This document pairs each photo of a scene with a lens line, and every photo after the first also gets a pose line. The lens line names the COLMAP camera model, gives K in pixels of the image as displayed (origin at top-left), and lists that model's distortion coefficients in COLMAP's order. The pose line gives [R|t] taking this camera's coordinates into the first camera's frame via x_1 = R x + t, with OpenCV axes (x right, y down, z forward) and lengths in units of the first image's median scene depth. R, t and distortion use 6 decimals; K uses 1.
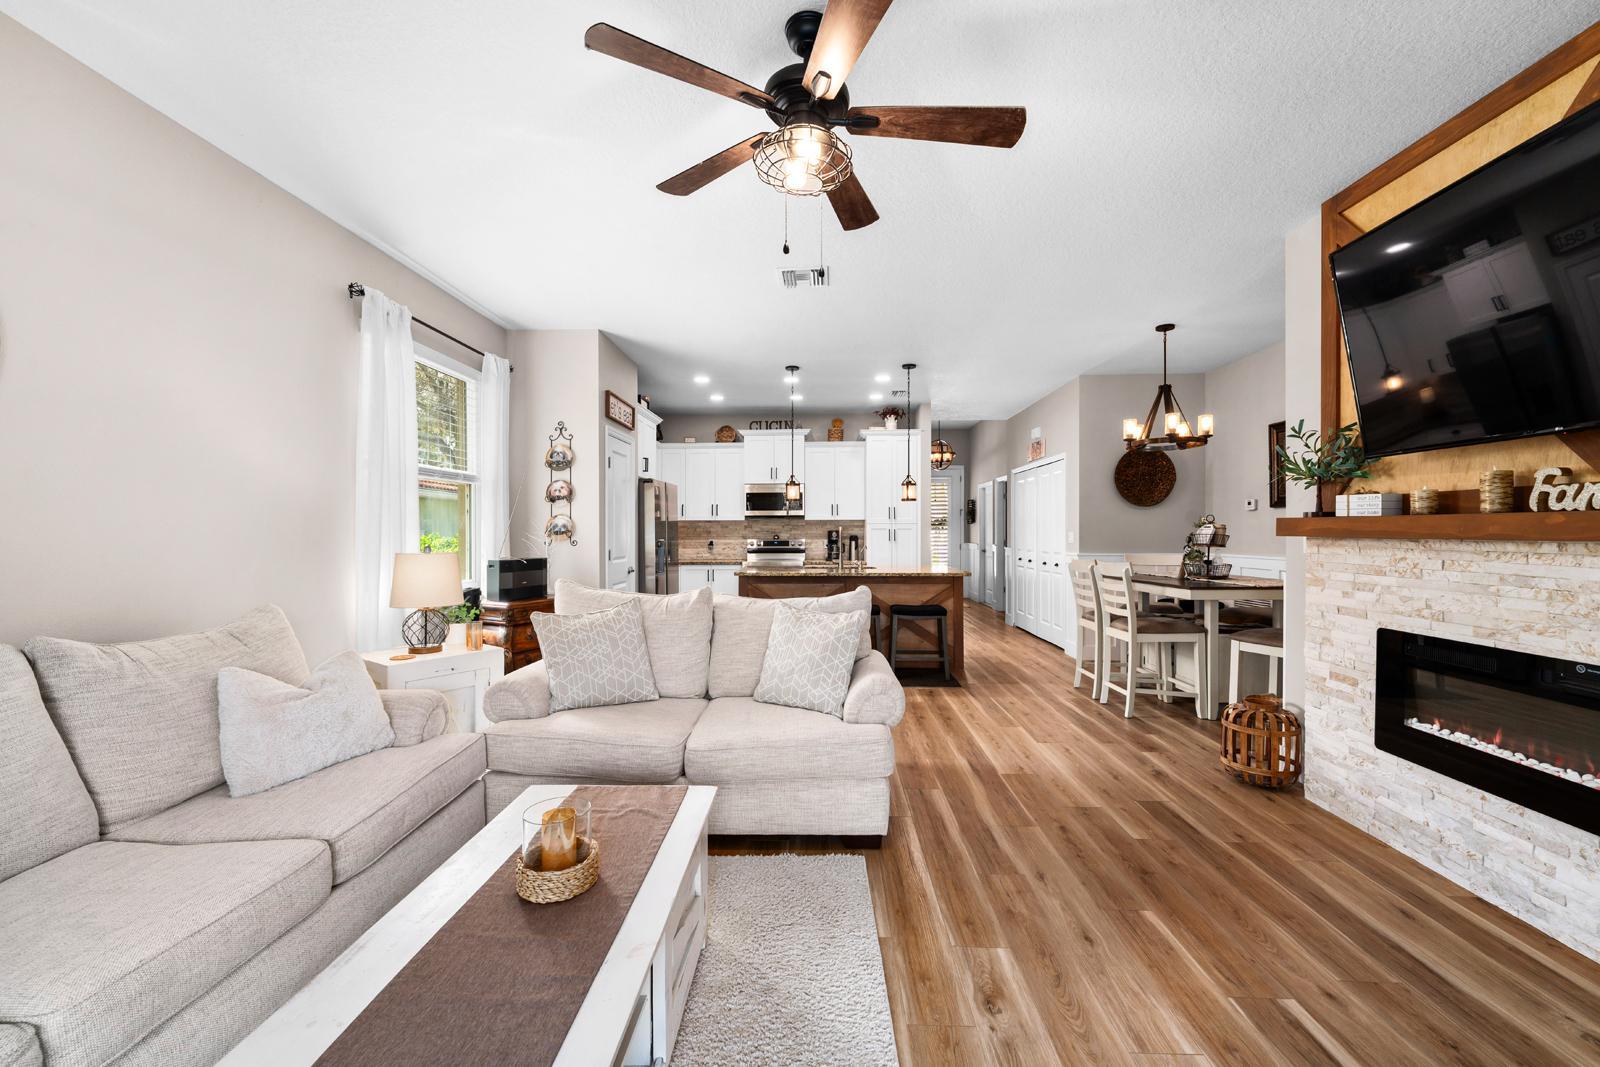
lens RADIAL K [[653.9, 0, 789.4], [0, 653.9, 534.9], [0, 0, 1]] dist [0.000385, -0.000611]
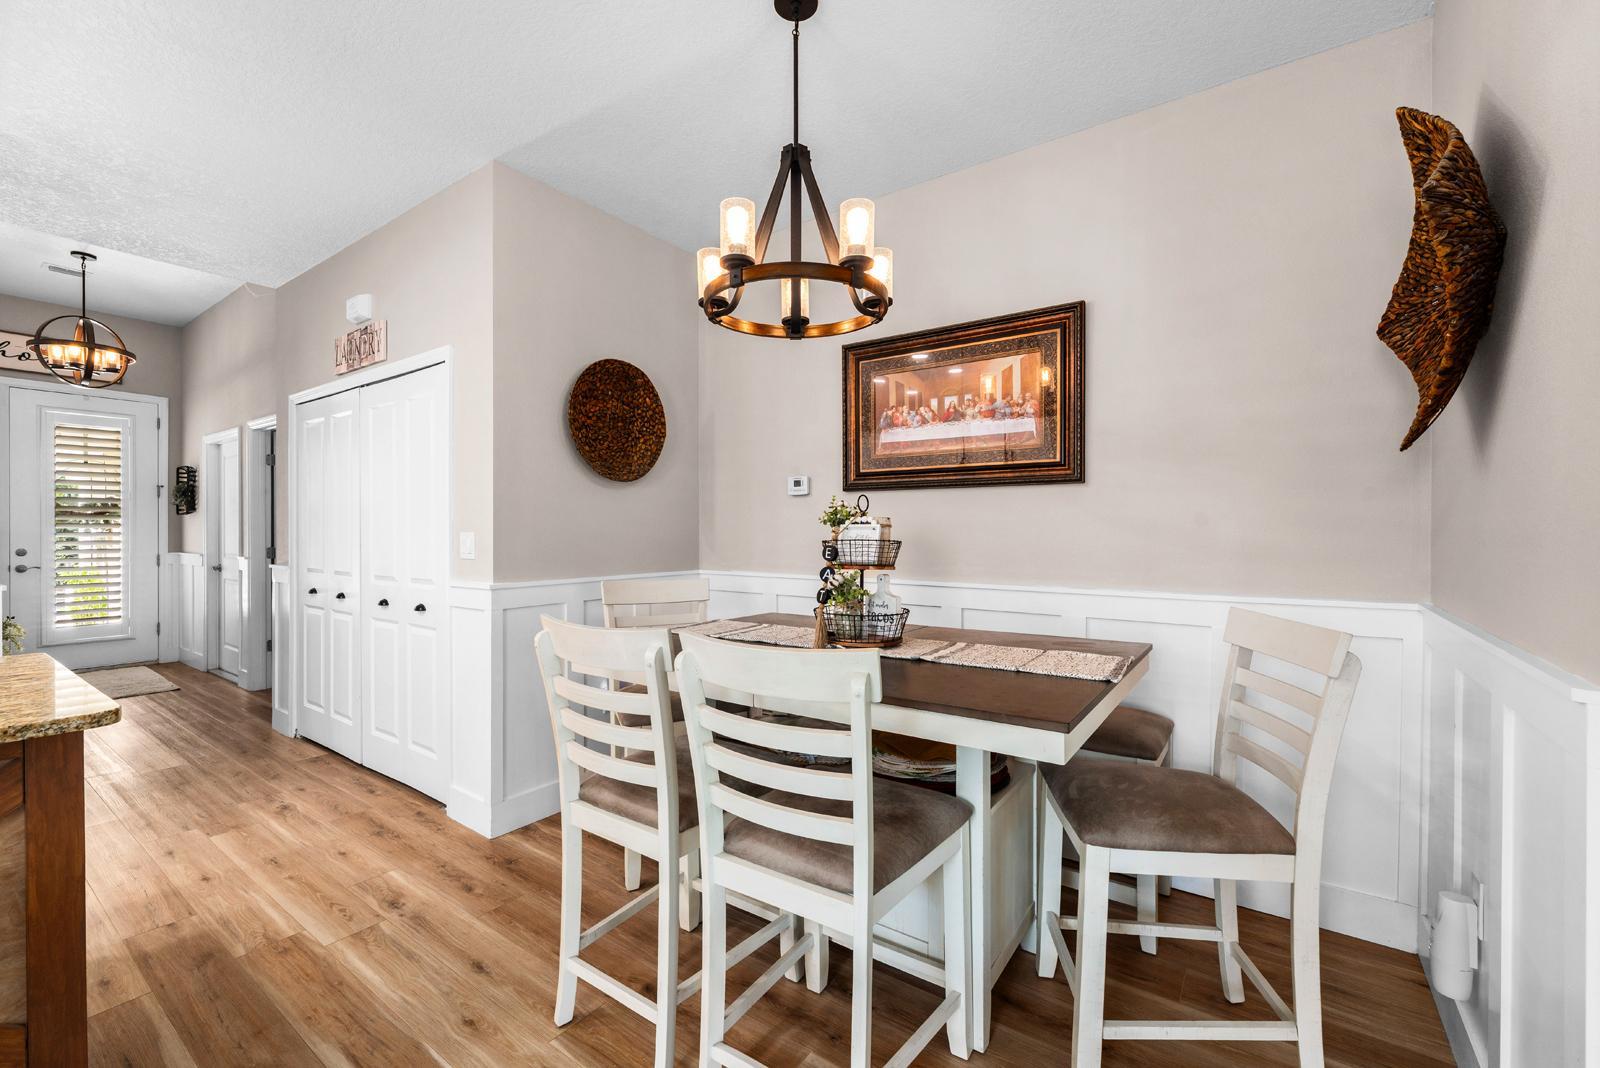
lens RADIAL K [[653.9, 0, 803.0], [0, 653.9, 535.9], [0, 0, 1]] dist [0.000385, -0.000611]
pose [[0.531851, -0.002995, 0.846833, 0.158481], [0.000593, 0.999995, 0.003164, -0.002767], [-0.846838, -0.001180, 0.531850, 0.499920]]
